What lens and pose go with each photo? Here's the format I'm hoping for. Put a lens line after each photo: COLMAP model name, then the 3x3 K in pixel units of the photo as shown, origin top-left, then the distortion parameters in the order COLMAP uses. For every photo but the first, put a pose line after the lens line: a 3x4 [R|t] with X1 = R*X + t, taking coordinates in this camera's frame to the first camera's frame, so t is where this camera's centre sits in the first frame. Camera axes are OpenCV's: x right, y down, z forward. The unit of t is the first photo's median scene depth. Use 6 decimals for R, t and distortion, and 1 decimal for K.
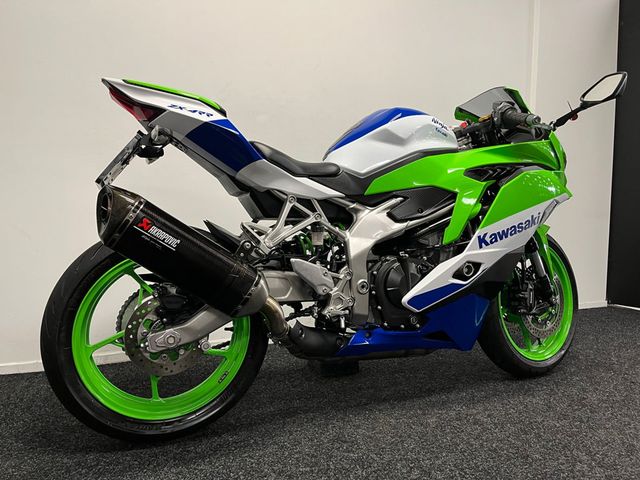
lens RADIAL K [[487.5, 0, 321.0], [0, 487.5, 237.9], [0, 0, 1]] dist [0.036924, -0.018096]
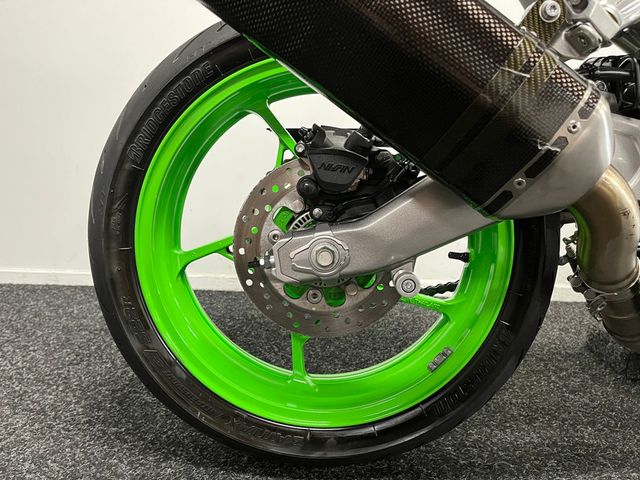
lens RADIAL K [[487.5, 0, 318.7], [0, 487.5, 238.4], [0, 0, 1]] dist [0.036924, -0.018096]
pose [[0.915457, 0.098805, -0.390098, -0.148781], [-0.055165, 0.991050, 0.121558, 0.138397], [0.398617, -0.089761, 0.912714, 0.607068]]
